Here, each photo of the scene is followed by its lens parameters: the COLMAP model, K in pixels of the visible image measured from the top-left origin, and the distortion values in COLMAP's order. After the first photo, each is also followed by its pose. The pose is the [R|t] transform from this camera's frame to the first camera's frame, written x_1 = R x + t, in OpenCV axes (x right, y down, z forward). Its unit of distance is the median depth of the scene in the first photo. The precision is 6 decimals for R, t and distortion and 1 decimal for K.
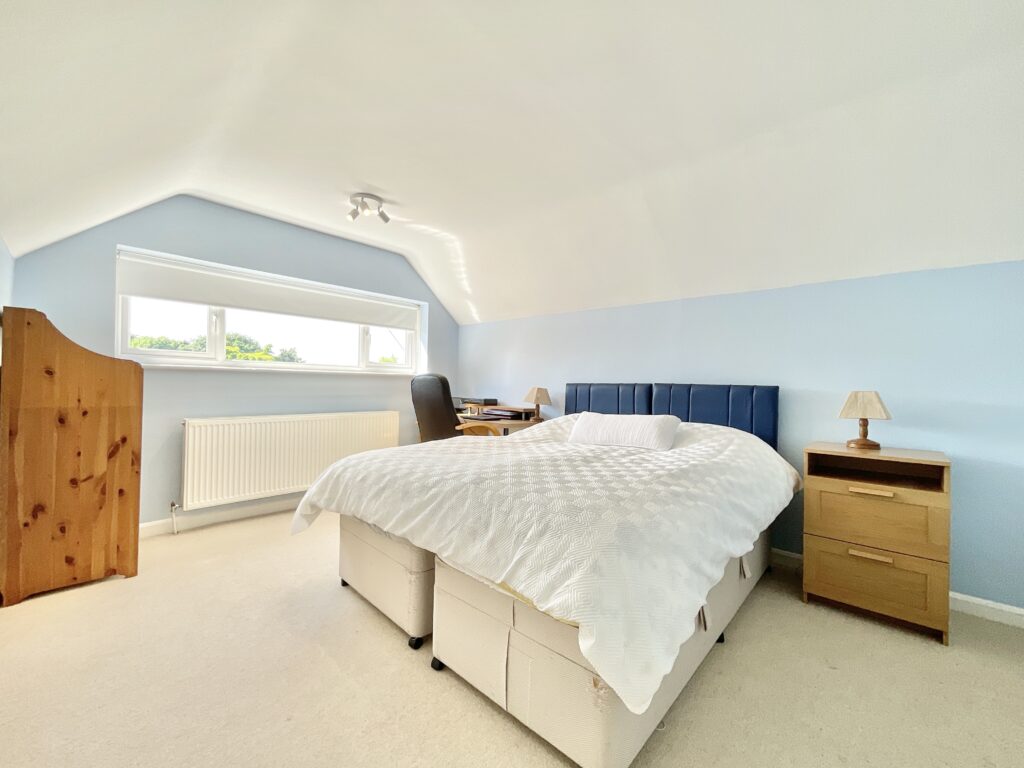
lens RADIAL K [[418.3, 0, 512.0], [0, 418.3, 384.0], [0, 0, 1]] dist [-0.001039, 0.000201]
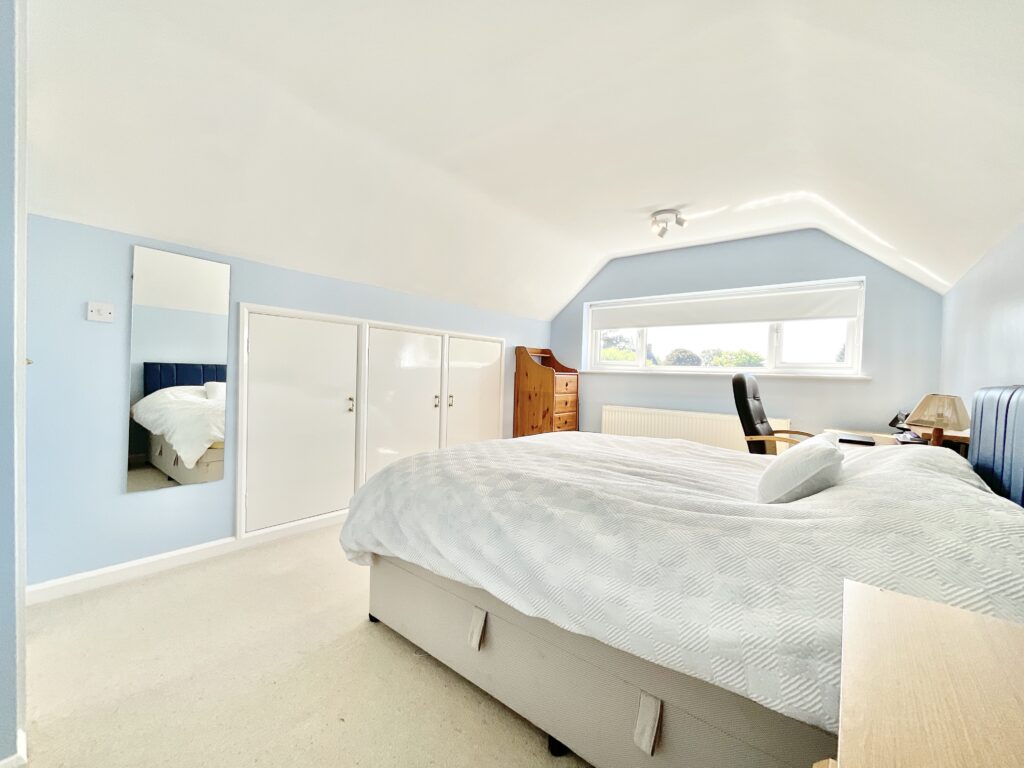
lens RADIAL K [[418.3, 0, 512.0], [0, 418.3, 384.0], [0, 0, 1]] dist [-0.001039, 0.000201]
pose [[0.053715, 0.007705, -0.998527, 0.960327], [-0.031421, 0.999488, 0.006022, 0.008998], [0.998062, 0.031051, 0.053929, 0.731357]]
